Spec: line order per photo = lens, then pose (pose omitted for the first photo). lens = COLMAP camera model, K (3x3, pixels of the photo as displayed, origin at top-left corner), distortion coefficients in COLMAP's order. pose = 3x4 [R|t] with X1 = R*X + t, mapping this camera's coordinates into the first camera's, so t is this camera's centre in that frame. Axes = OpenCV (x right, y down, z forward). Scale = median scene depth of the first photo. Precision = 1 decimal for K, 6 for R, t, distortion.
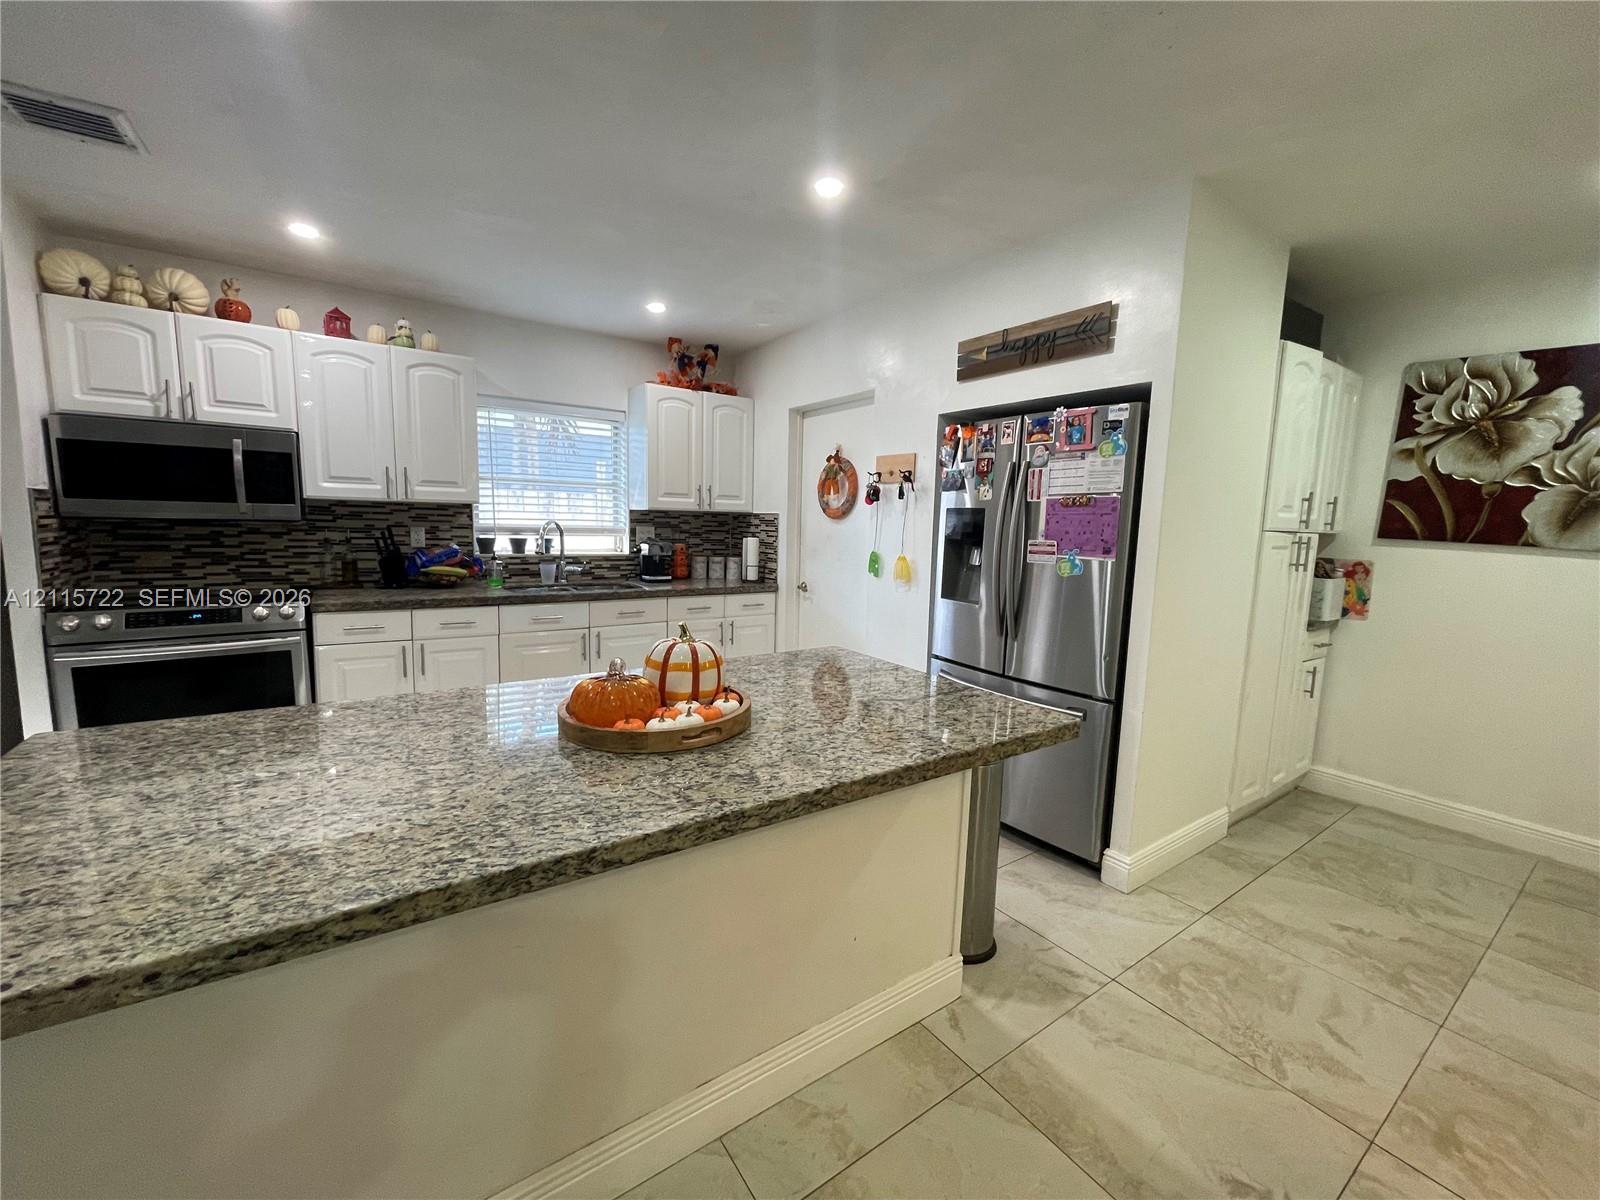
lens RADIAL K [[643.8, 0, 803.9], [0, 643.8, 603.4], [0, 0, 1]] dist [-0.000353, -0.000943]
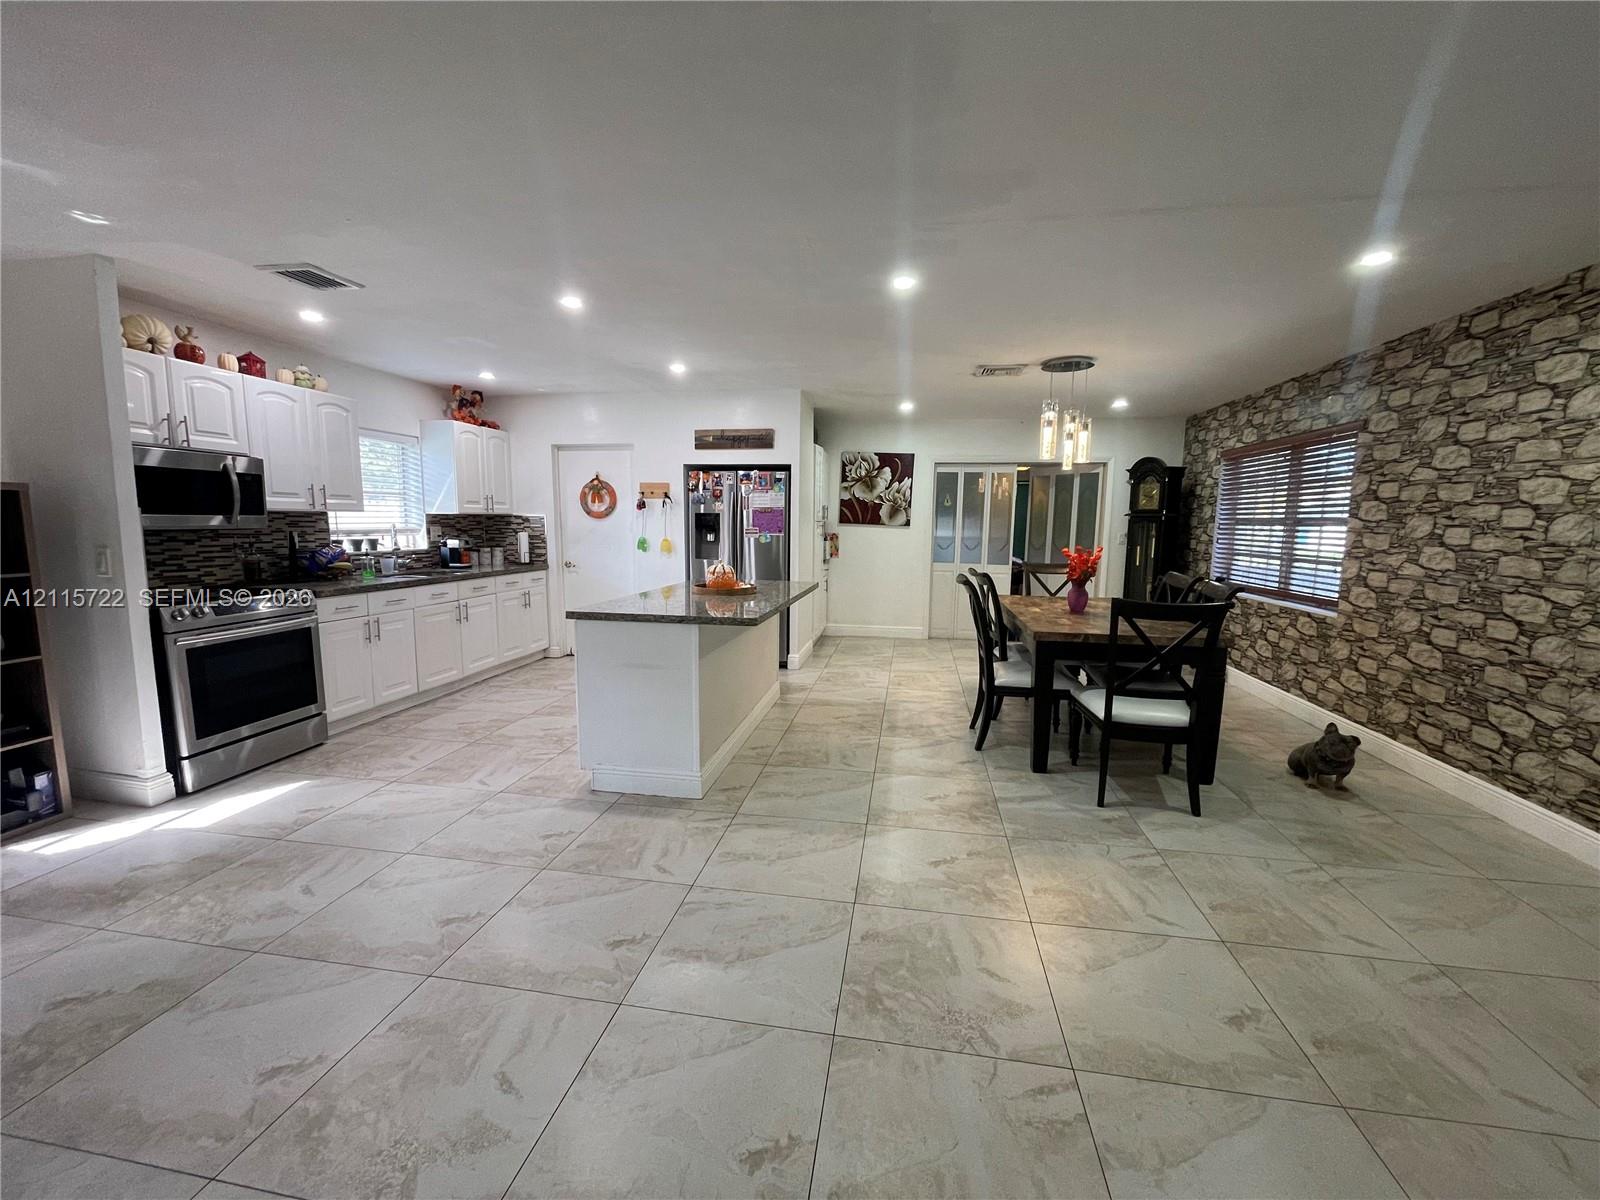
lens RADIAL K [[643.8, 0, 804.2], [0, 643.8, 605.0], [0, 0, 1]] dist [-0.000353, -0.000943]
pose [[0.699851, -0.112085, 0.705440, -1.019339], [0.100357, 0.993245, 0.058252, 0.053833], [-0.707204, 0.030028, 0.706371, -0.653019]]
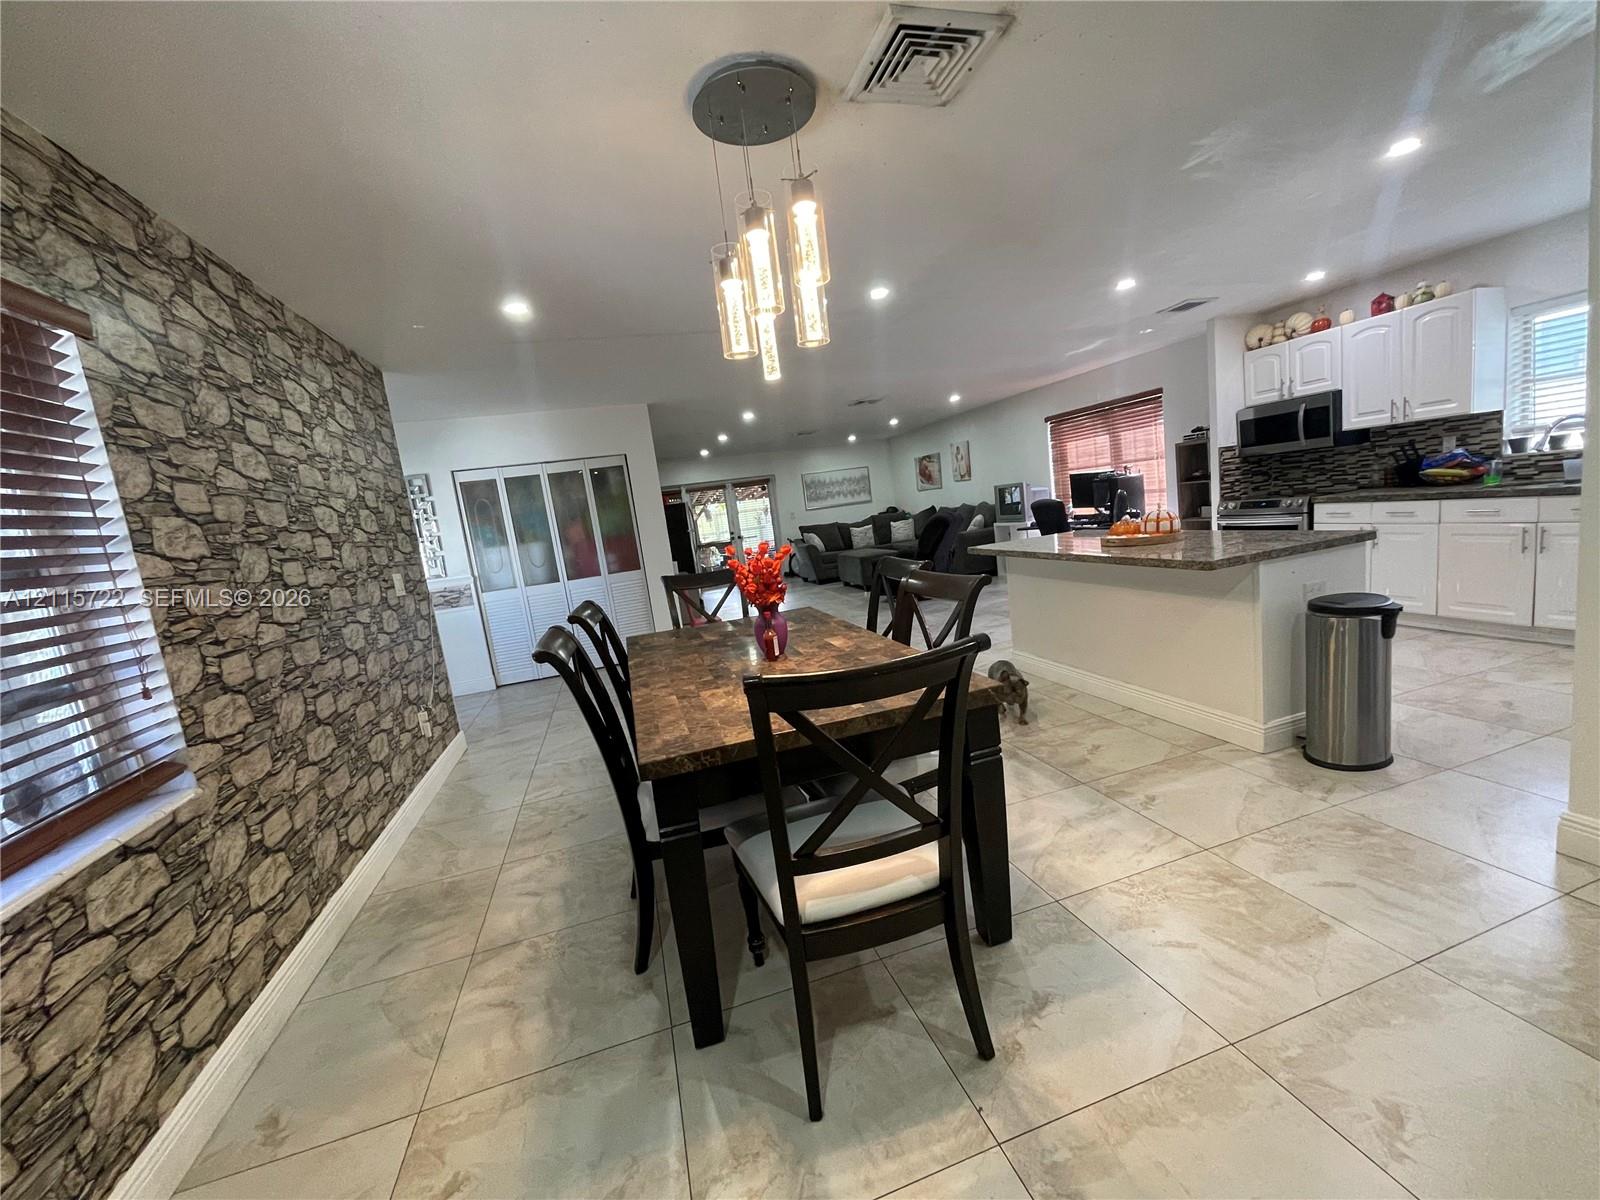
lens RADIAL K [[643.8, 0, 795.9], [0, 643.8, 598.5], [0, 0, 1]] dist [-0.000353, -0.000943]
pose [[-0.324836, 0.144196, -0.934714, 1.322419], [-0.007965, 0.987857, 0.155162, 0.010570], [0.945737, 0.057847, -0.319742, 0.276861]]
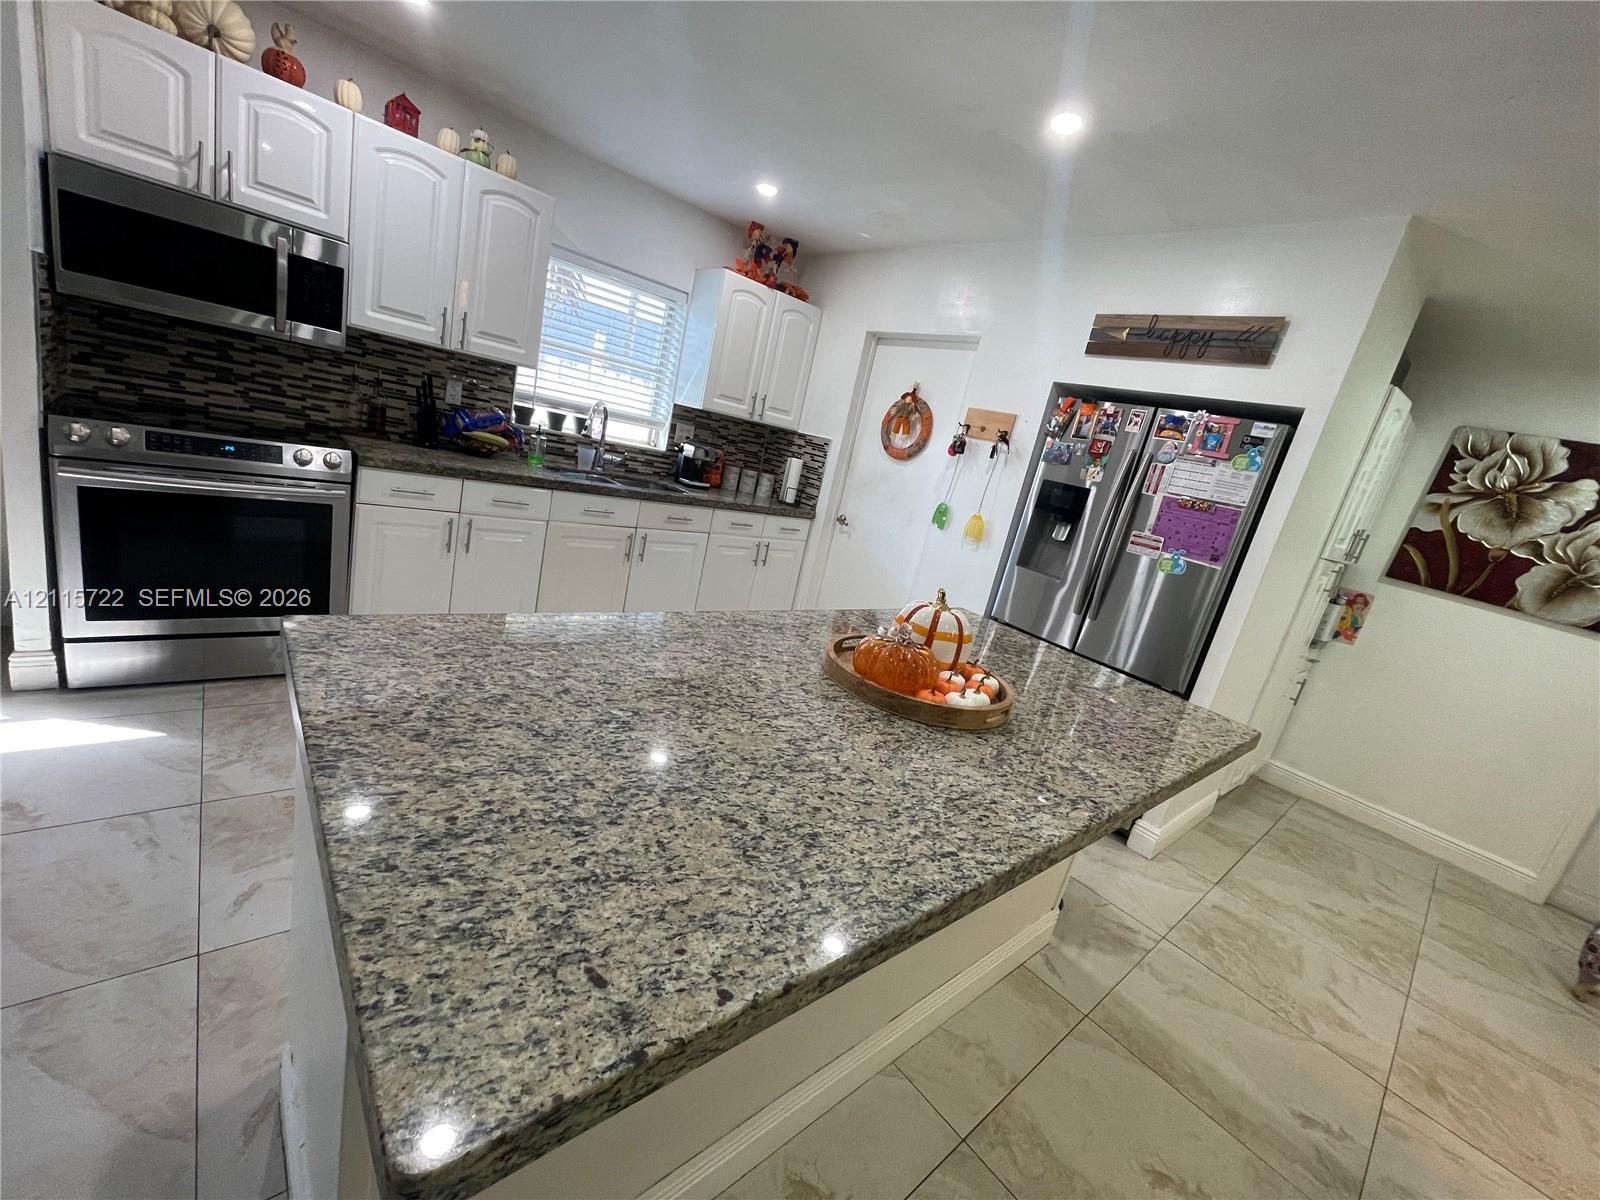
lens RADIAL K [[643.8, 0, 805.0], [0, 643.8, 602.9], [0, 0, 1]] dist [-0.000353, -0.000943]
pose [[0.975428, 0.156393, 0.155184, -0.284404], [-0.176084, 0.976728, 0.122460, -0.017362], [-0.132421, -0.146777, 0.980266, 0.033593]]
